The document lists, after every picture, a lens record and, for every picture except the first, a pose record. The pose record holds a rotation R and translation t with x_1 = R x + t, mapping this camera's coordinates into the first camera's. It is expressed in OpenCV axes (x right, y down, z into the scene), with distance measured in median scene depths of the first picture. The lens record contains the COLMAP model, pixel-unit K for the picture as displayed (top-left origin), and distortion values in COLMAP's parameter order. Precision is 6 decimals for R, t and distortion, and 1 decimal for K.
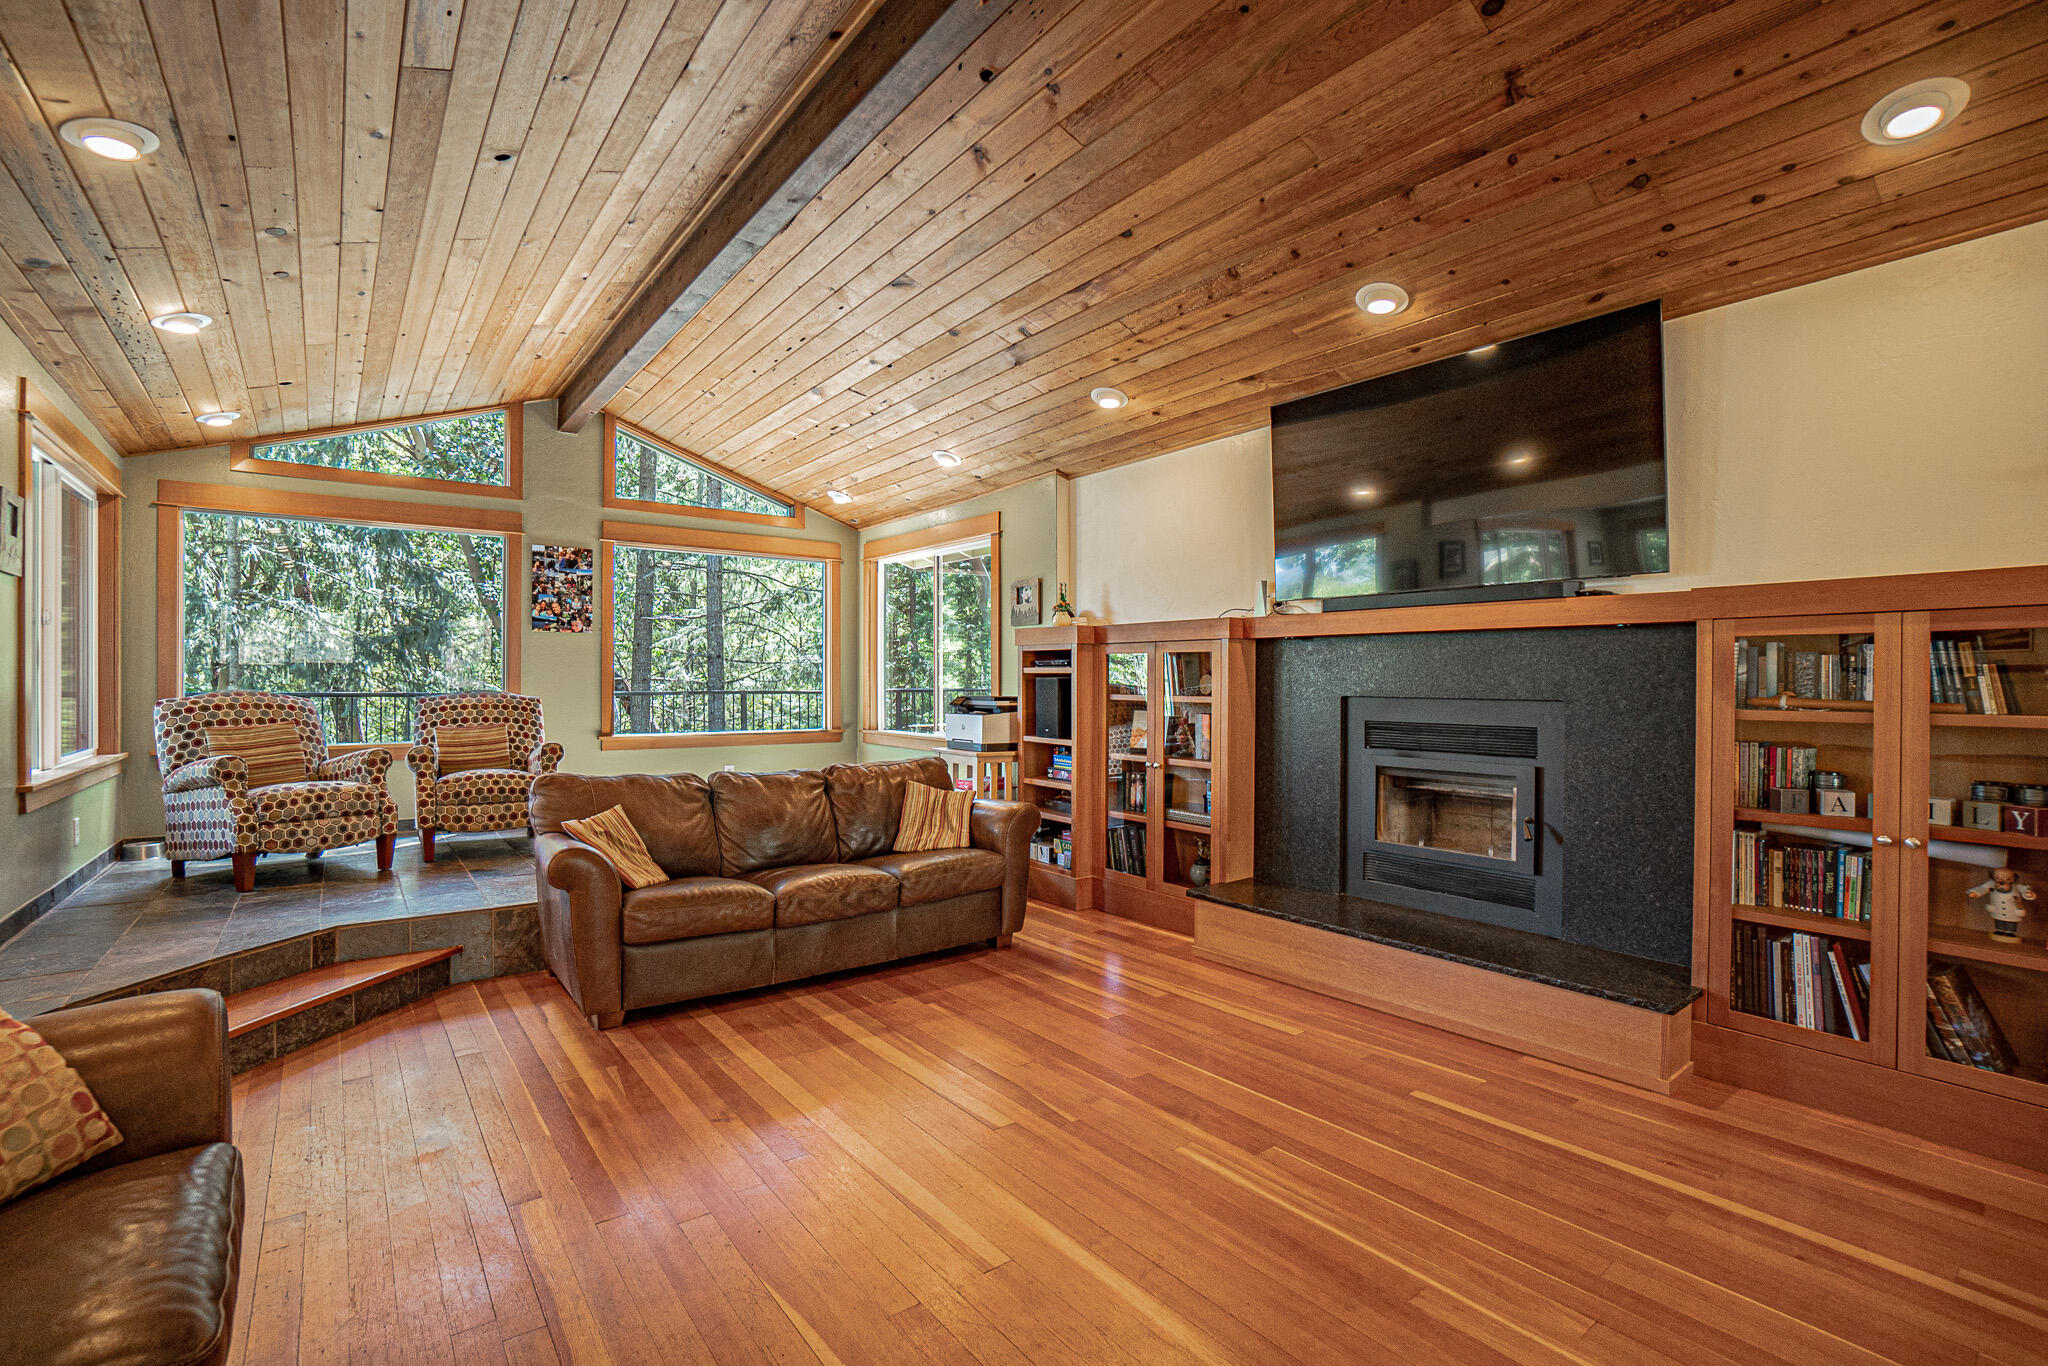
lens RADIAL K [[904.8, 0, 1024.0], [0, 904.8, 683.0], [0, 0, 1]] dist [-0.061904, 0.022439]
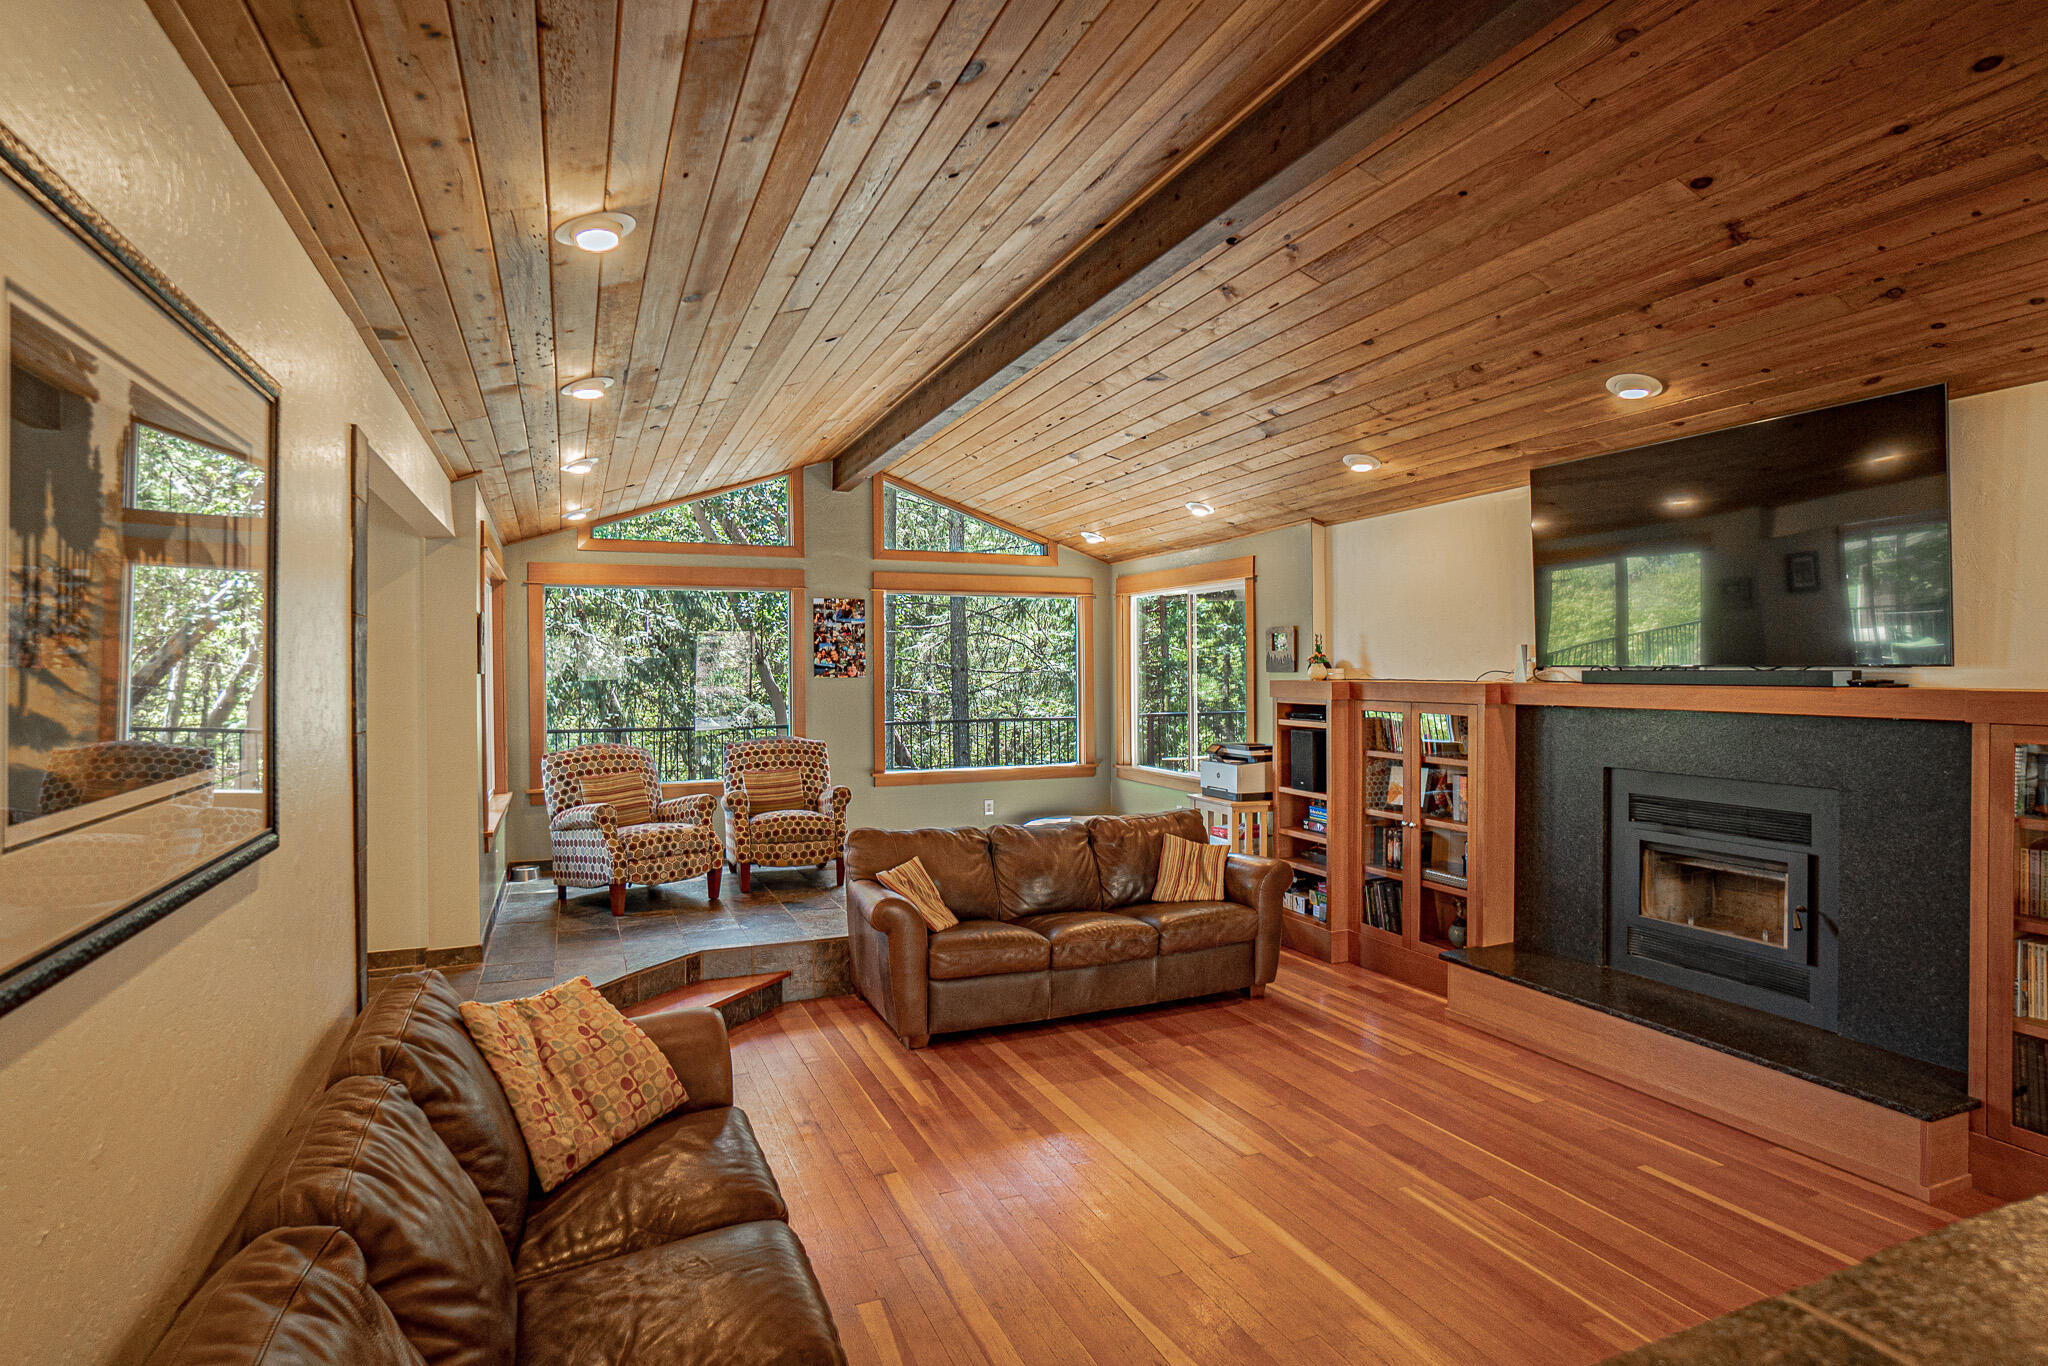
lens RADIAL K [[1063.7, 0, 1024.0], [0, 1063.7, 683.0], [0, 0, 1]] dist [-0.043341, 0.028223]
pose [[0.968892, -0.004295, -0.247447, 0.023370], [0.009103, 0.999791, 0.018288, -0.108234], [0.247317, -0.019972, 0.968729, -0.285071]]
